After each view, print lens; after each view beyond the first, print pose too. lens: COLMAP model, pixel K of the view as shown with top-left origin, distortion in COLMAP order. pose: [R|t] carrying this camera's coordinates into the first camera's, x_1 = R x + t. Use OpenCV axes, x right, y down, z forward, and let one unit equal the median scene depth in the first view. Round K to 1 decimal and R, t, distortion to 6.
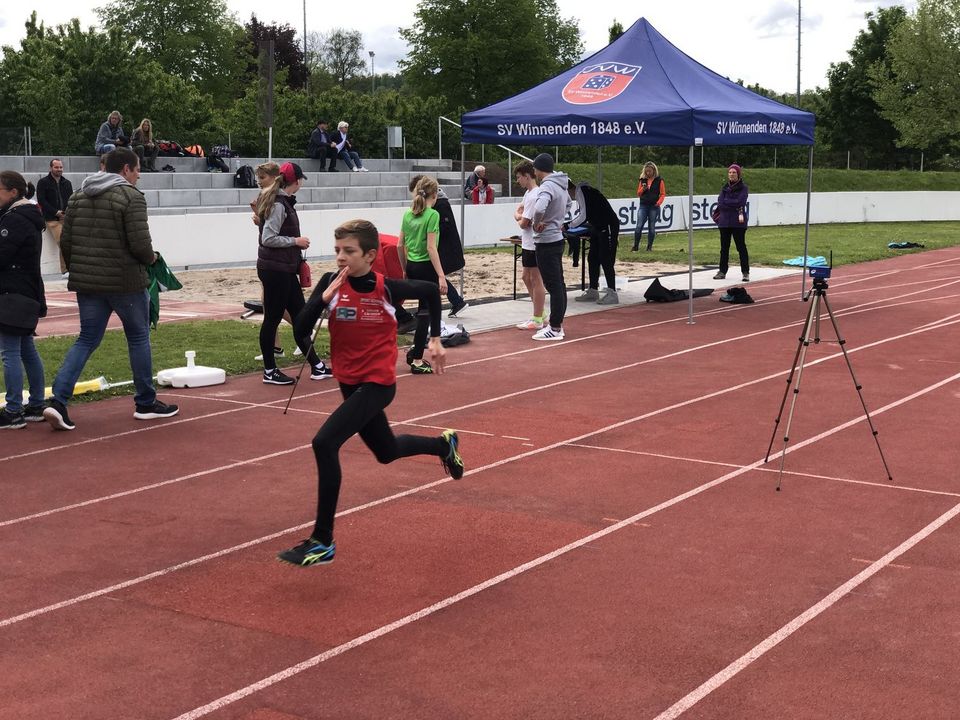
lens RADIAL K [[1455.3, 0, 480.0], [0, 1455.3, 360.0], [0, 0, 1]] dist [0.146417, -0.001945]
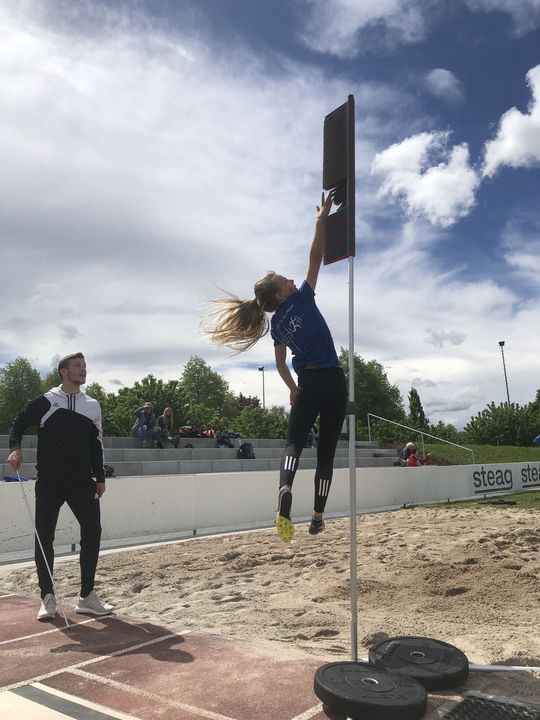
lens RADIAL K [[582.0, 0, 270.0], [0, 582.0, 360.0], [0, 0, 1]] dist [0.041502, -0.009931]
pose [[0.994931, -0.047607, -0.088574, -0.074440], [0.018042, 0.951051, -0.308507, -0.033888], [0.098926, 0.305345, 0.947089, 0.403121]]
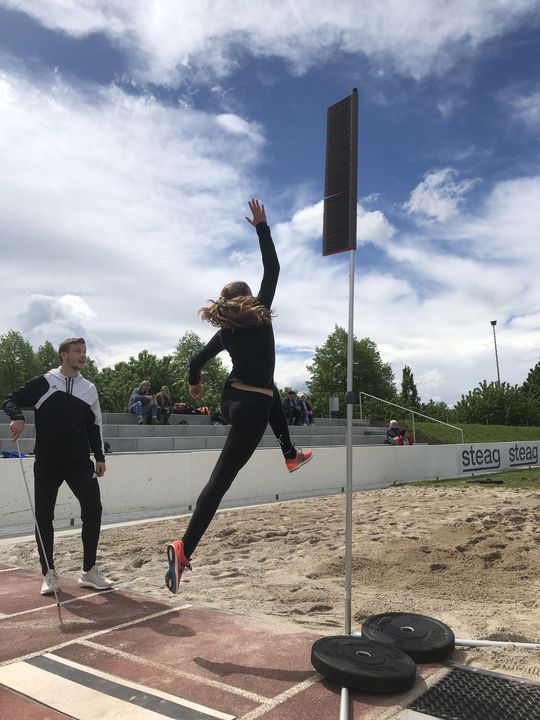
lens RADIAL K [[582.0, 0, 270.0], [0, 582.0, 360.0], [0, 0, 1]] dist [0.041502, -0.009931]
pose [[0.996556, -0.029733, -0.077415, -0.075577], [0.007908, 0.963335, -0.268184, -0.035122], [0.082550, 0.266648, 0.960252, 0.399244]]
